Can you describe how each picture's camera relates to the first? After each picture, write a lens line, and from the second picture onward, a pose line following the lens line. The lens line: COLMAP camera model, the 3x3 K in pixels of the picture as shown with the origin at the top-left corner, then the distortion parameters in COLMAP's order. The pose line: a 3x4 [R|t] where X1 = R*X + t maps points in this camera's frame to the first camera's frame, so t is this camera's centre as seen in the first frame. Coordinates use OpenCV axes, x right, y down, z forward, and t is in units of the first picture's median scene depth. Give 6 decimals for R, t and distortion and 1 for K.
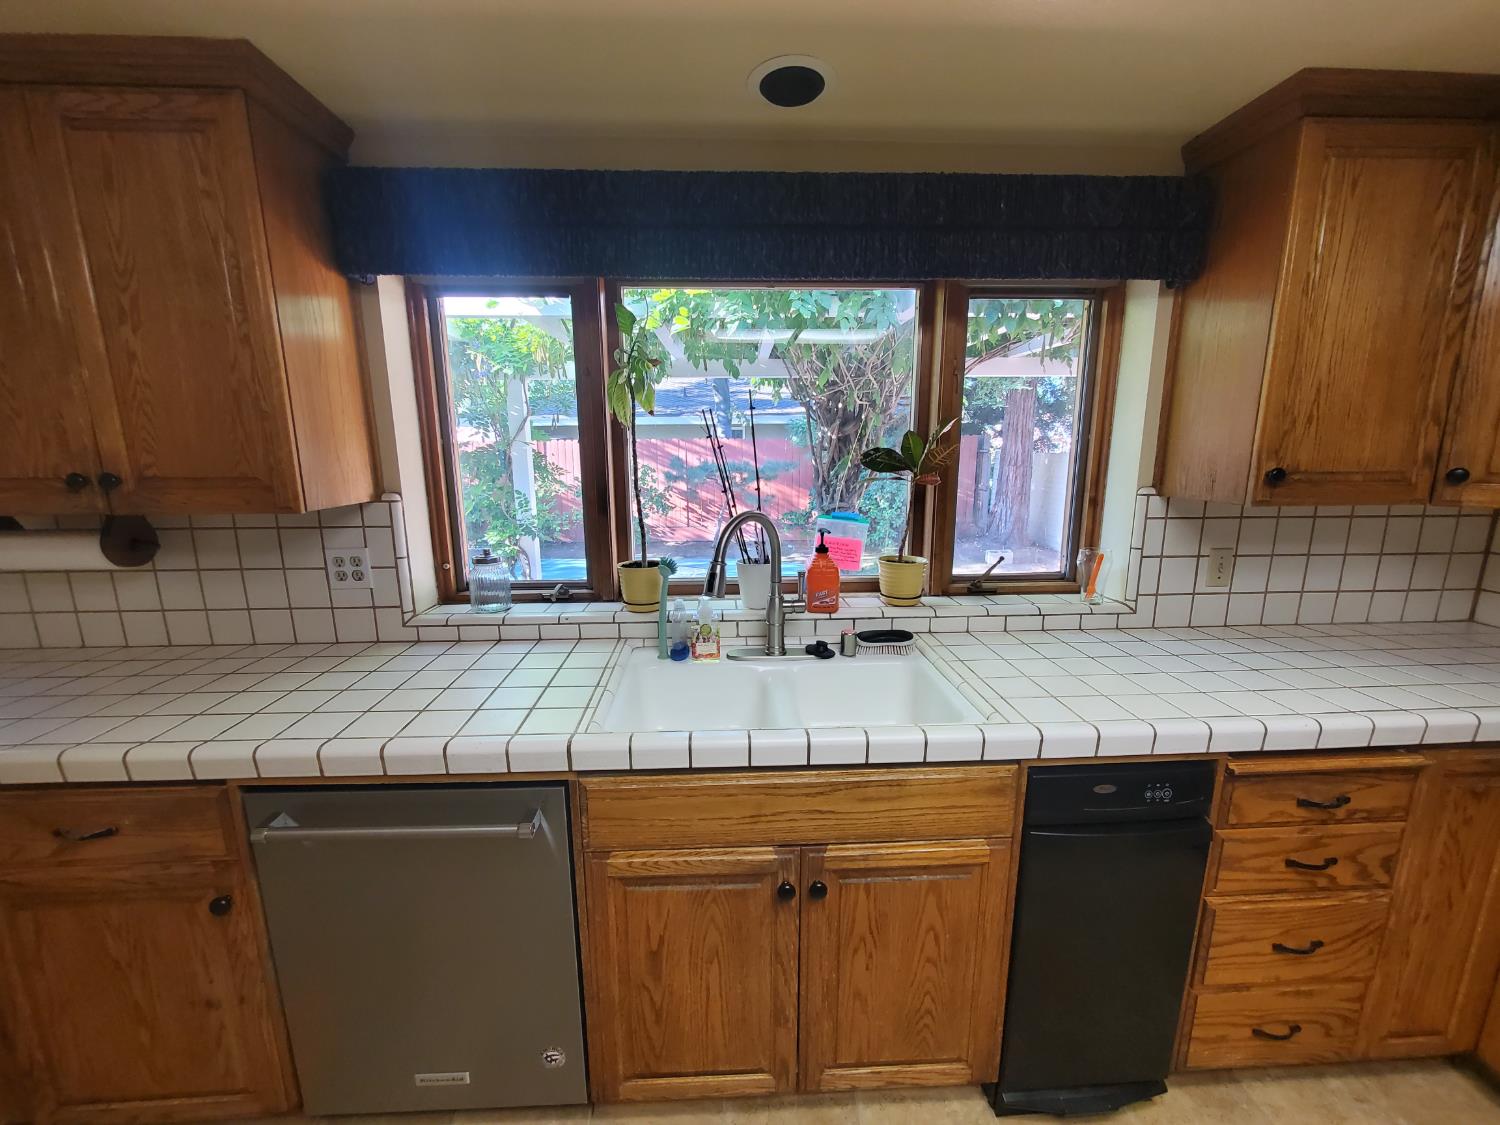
lens RADIAL K [[601.8, 0, 750.0], [0, 601.8, 562.5], [0, 0, 1]] dist [-0.002405, -0.000251]
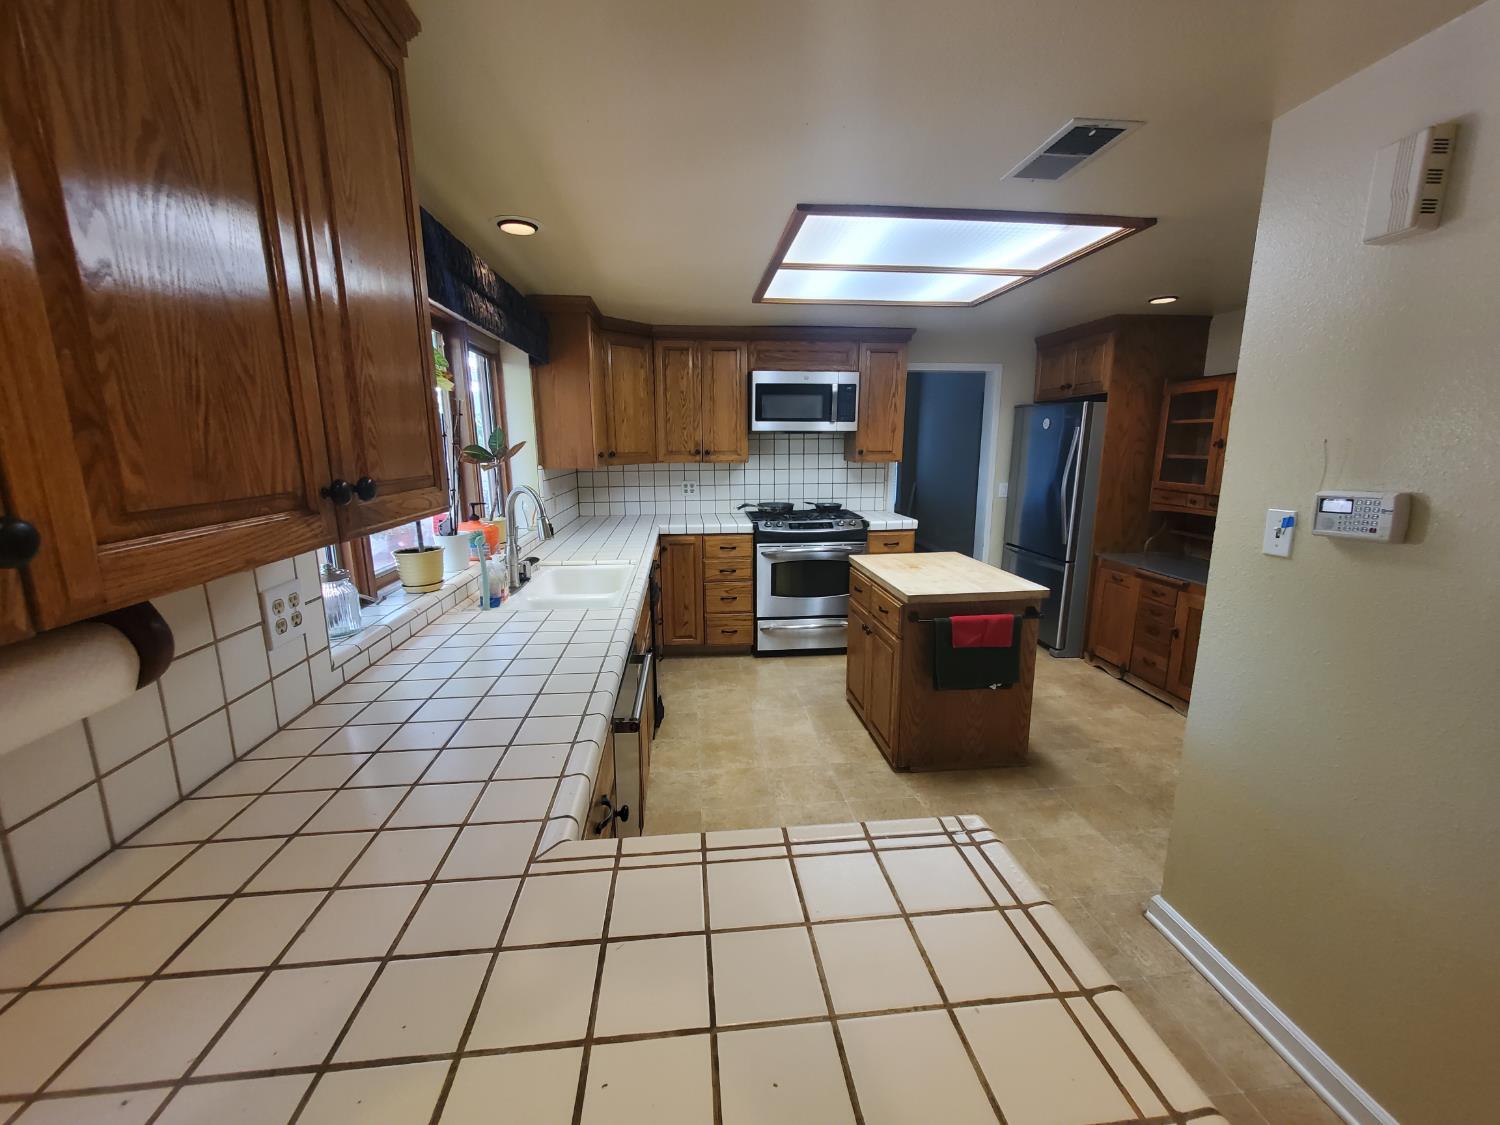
lens RADIAL K [[594.8, 0, 750.0], [0, 594.8, 562.5], [0, 0, 1]] dist [-0.003068, -0.000033]
pose [[-0.064509, -0.194978, 0.978684, -1.449422], [0.197567, 0.958819, 0.204043, -0.086757], [-0.978165, 0.206518, -0.023332, 0.488373]]
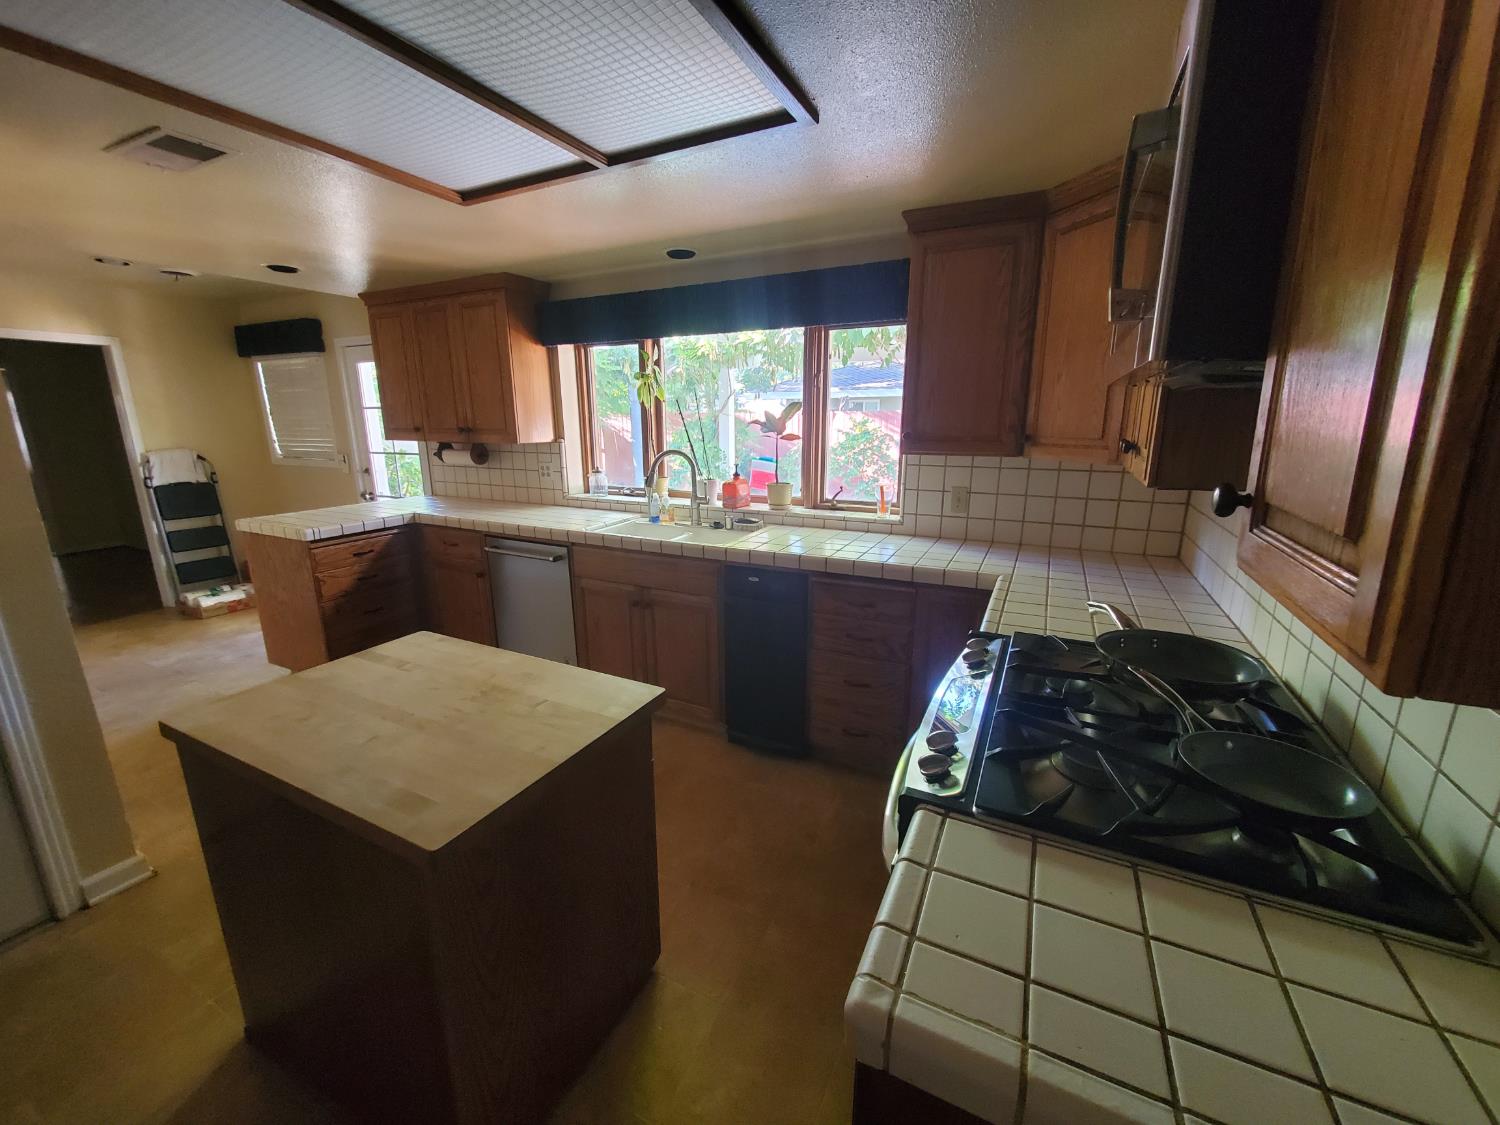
lens RADIAL K [[601.8, 0, 750.0], [0, 601.8, 562.5], [0, 0, 1]] dist [-0.002405, -0.000251]
pose [[0.871659, 0.117976, -0.475703, 1.217015], [-0.095118, 0.992863, 0.071943, 0.122751], [0.480795, -0.017462, 0.876659, -0.689550]]
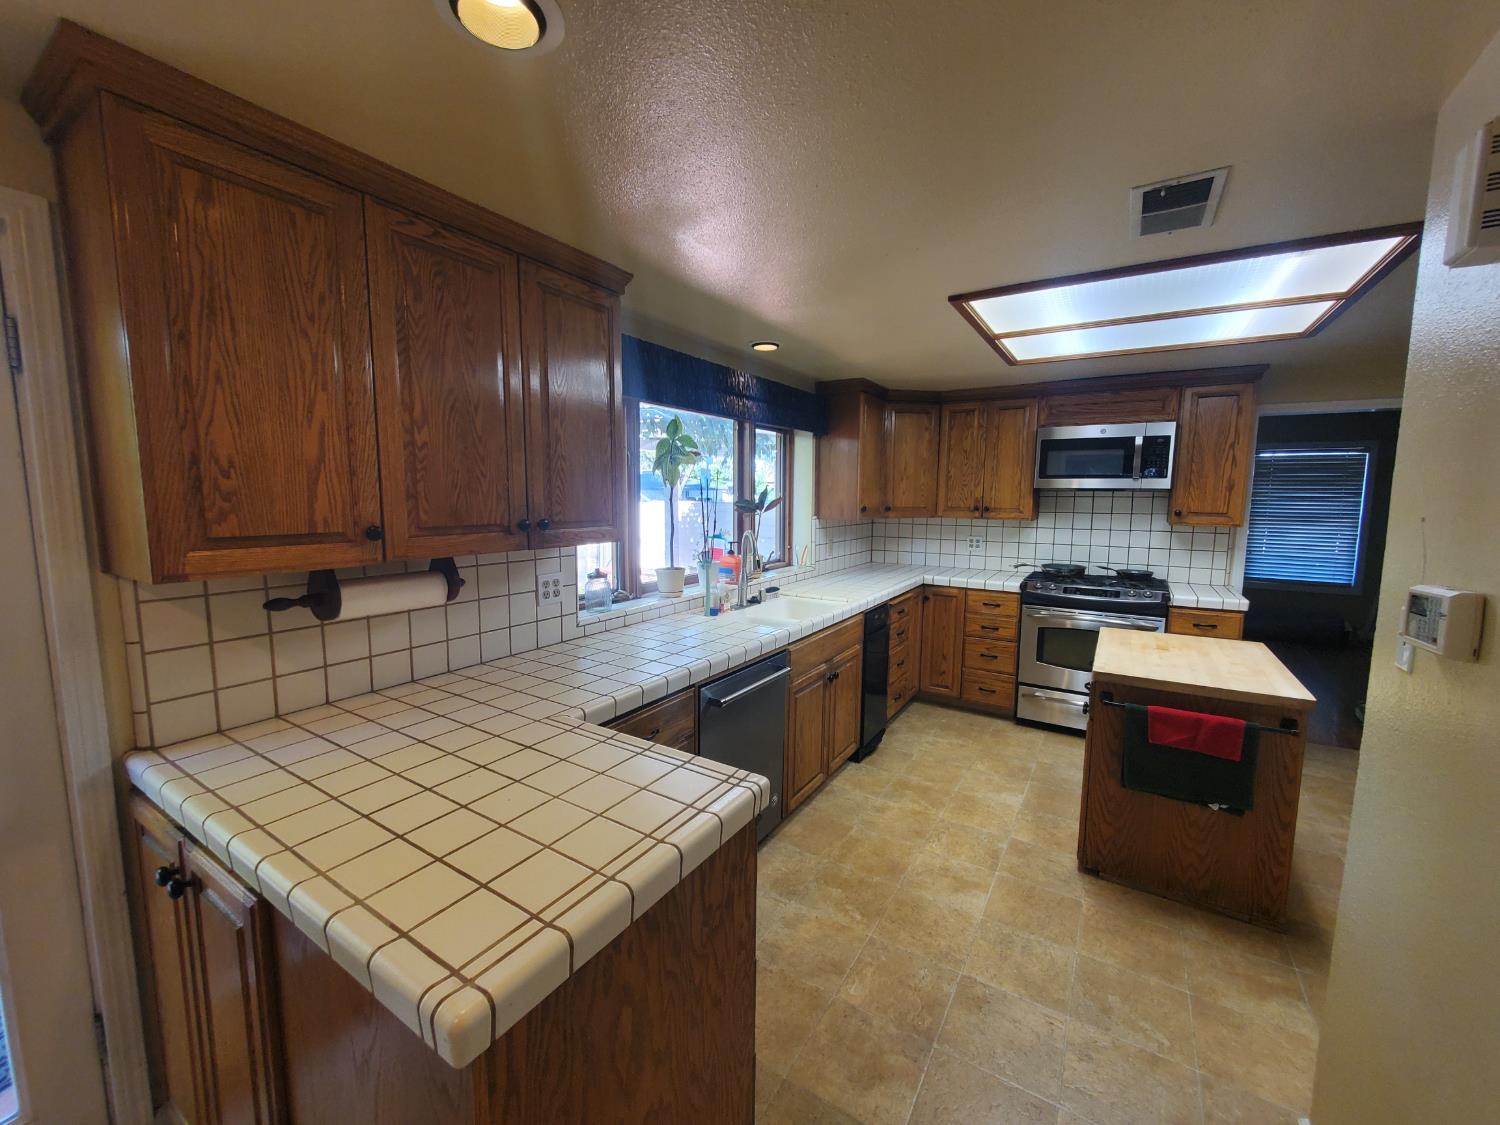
lens RADIAL K [[601.8, 0, 750.0], [0, 601.8, 562.5], [0, 0, 1]] dist [-0.002405, -0.000251]
pose [[0.568216, -0.088409, 0.818116, -1.587023], [0.151557, 0.988447, 0.001554, 0.018454], [-0.808802, 0.123108, 0.575051, -0.152176]]
